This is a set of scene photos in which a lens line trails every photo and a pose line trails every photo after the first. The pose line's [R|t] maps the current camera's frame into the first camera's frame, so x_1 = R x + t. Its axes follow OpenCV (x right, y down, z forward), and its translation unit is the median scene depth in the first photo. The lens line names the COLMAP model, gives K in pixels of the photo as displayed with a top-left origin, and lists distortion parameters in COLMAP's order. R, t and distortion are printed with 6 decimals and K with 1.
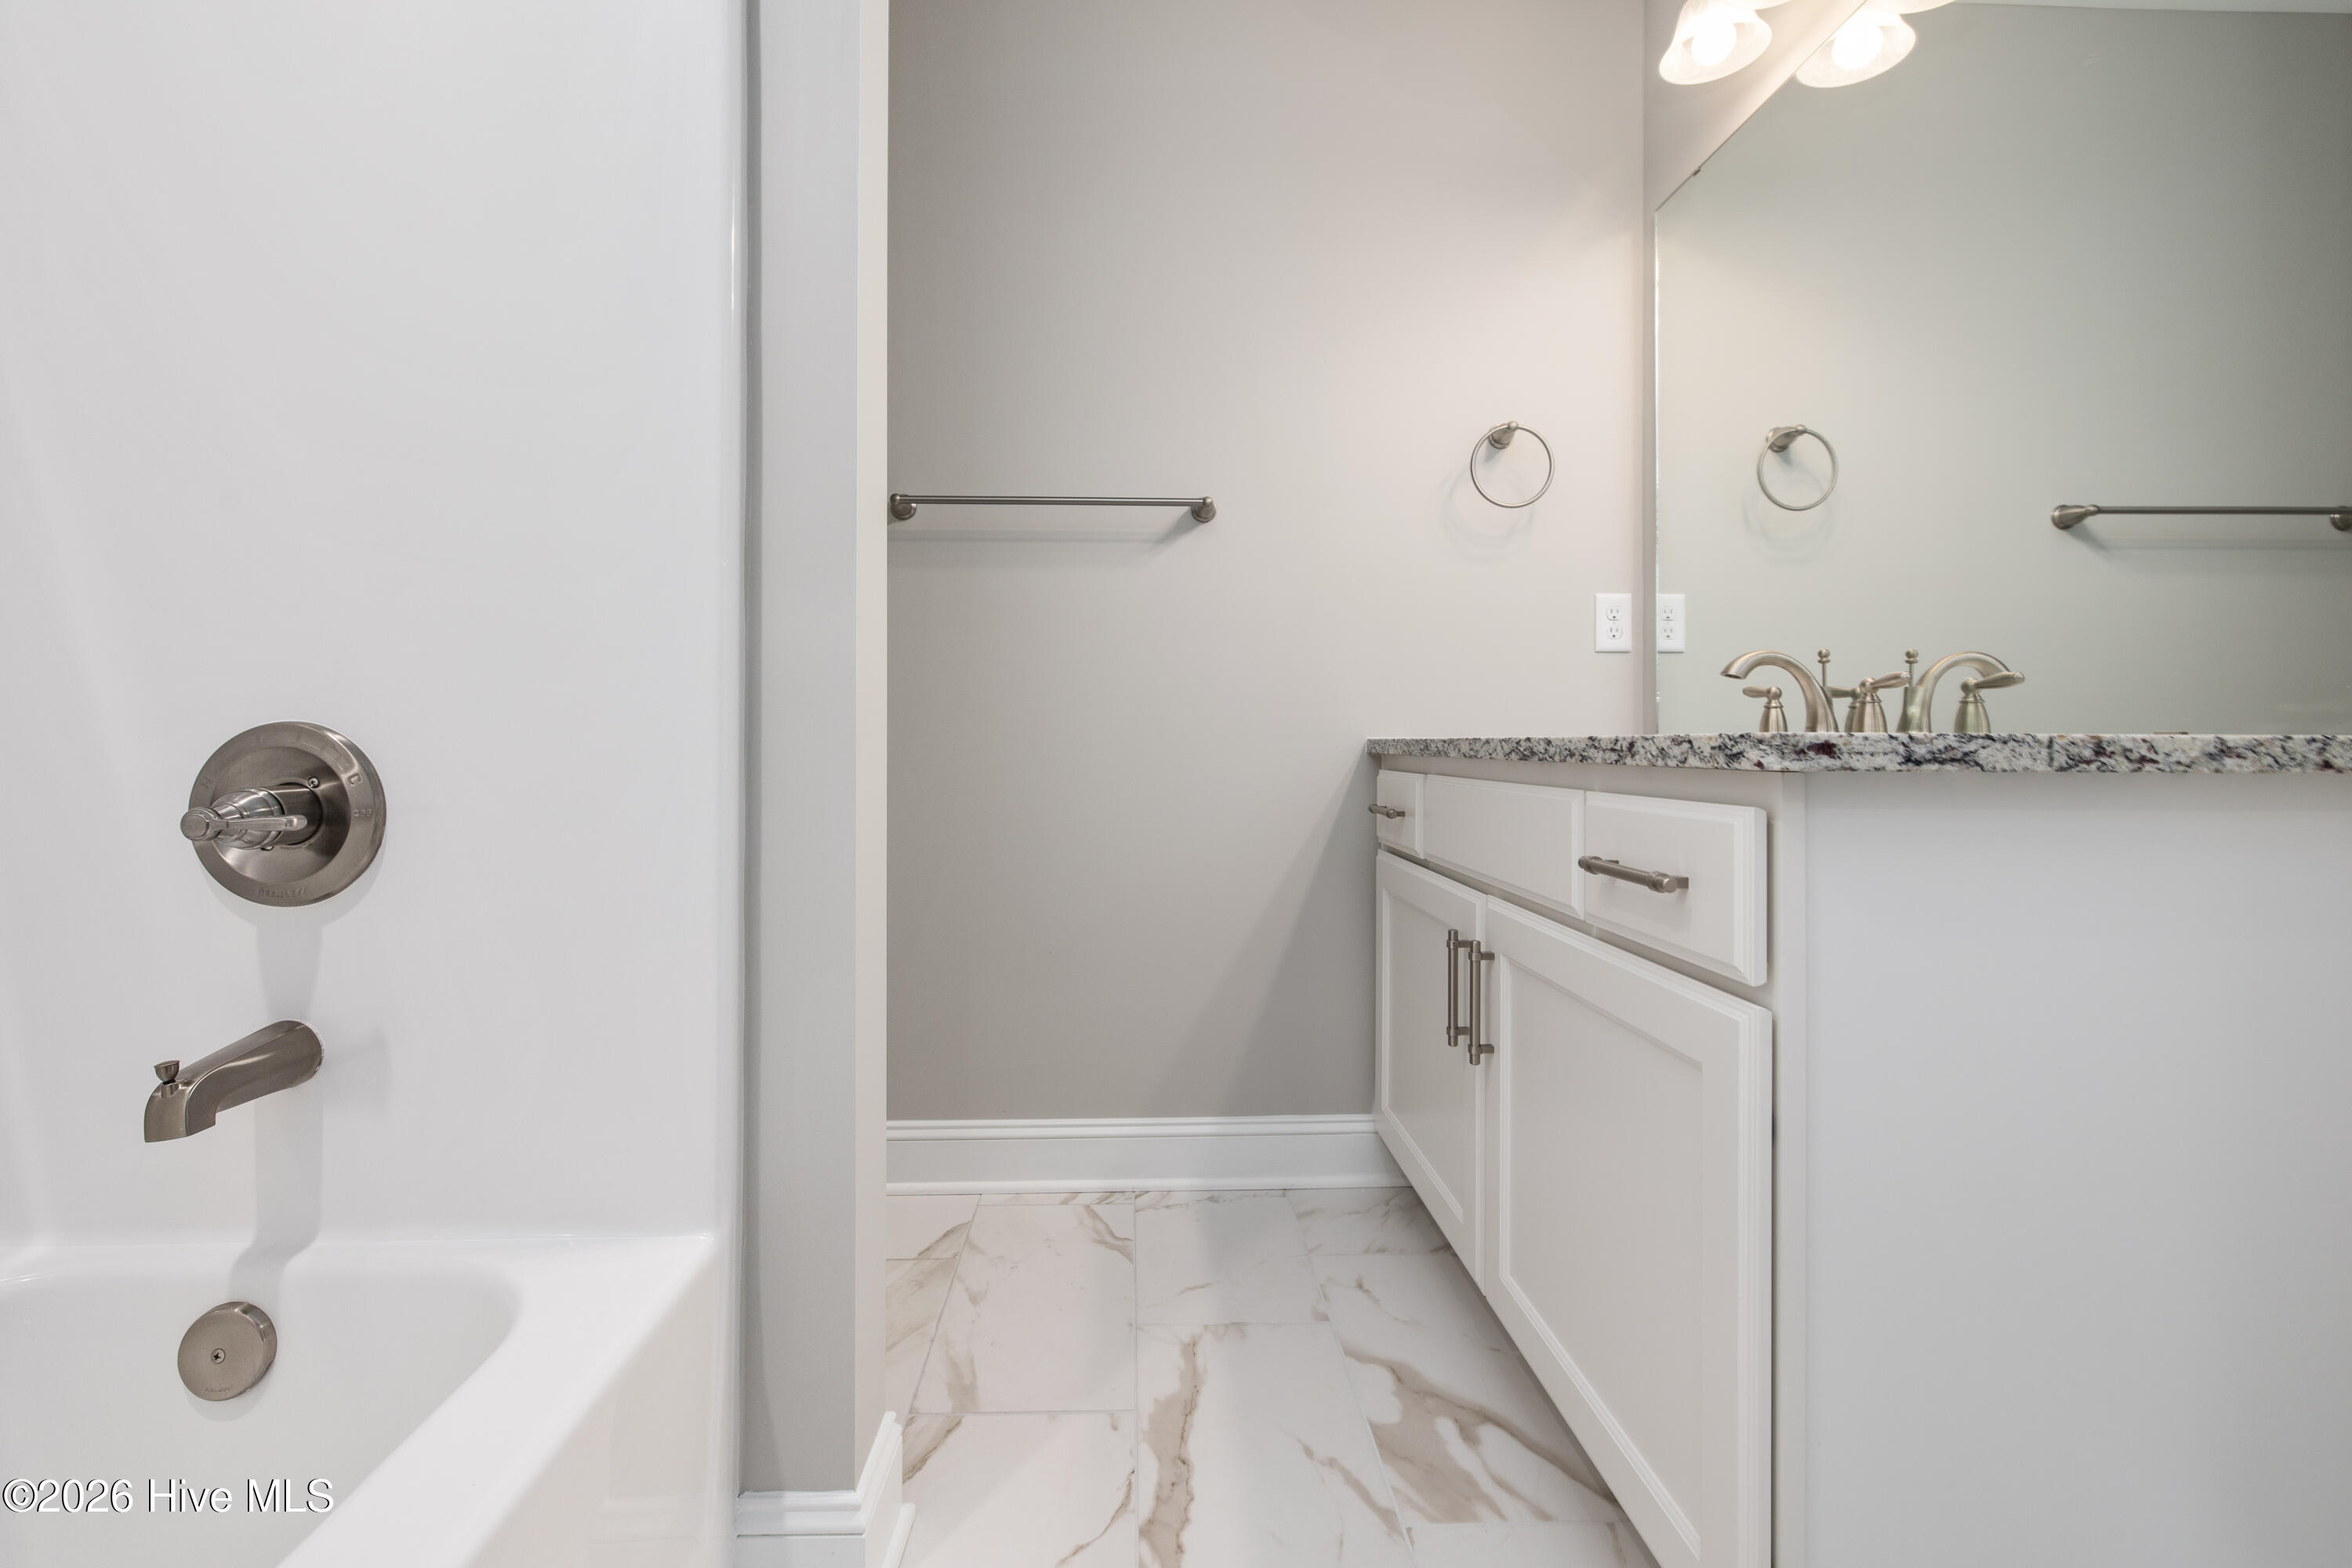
lens RADIAL K [[1010.0, 0, 1167.6], [0, 1010.0, 767.7], [0, 0, 1]] dist [-0.000384, 0.000498]
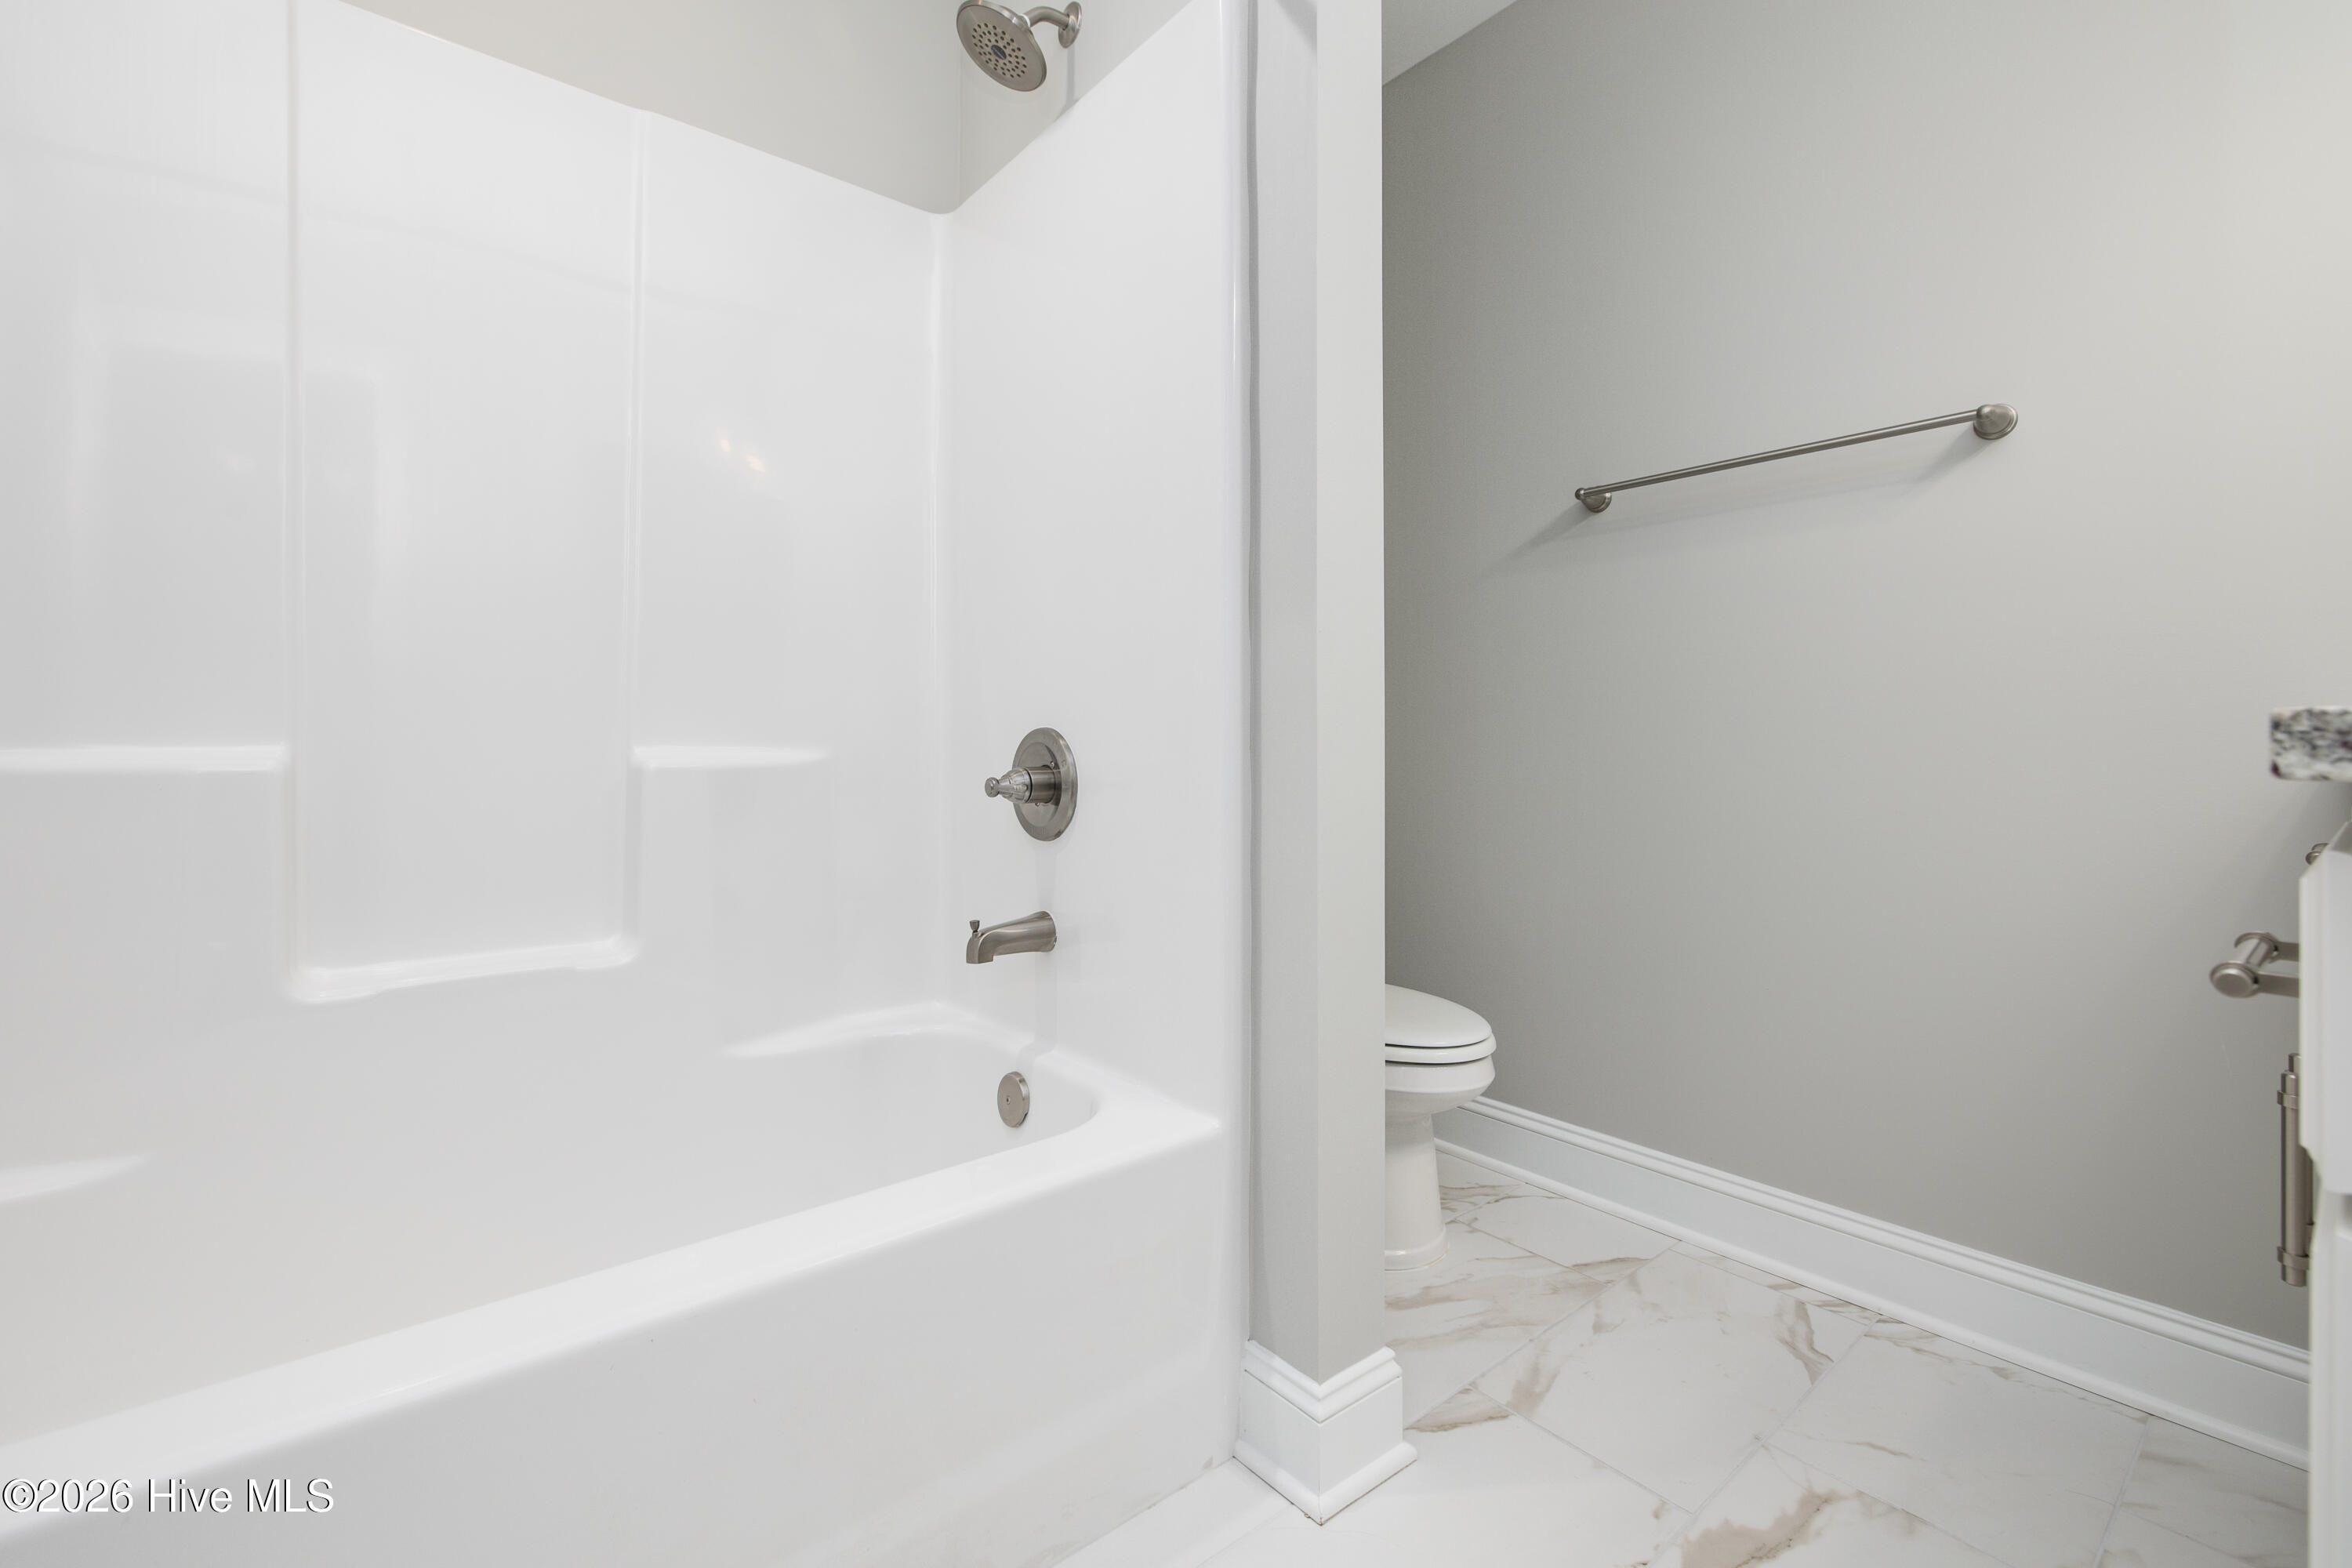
lens RADIAL K [[1027.1, 0, 1176.0], [0, 1027.1, 784.0], [0, 0, 1]] dist [0.001710, 0.000523]
pose [[0.598321, 0.029006, -0.800732, 0.361511], [-0.020437, 0.999572, 0.020937, 0.002892], [0.800996, 0.003837, 0.598657, 0.109755]]
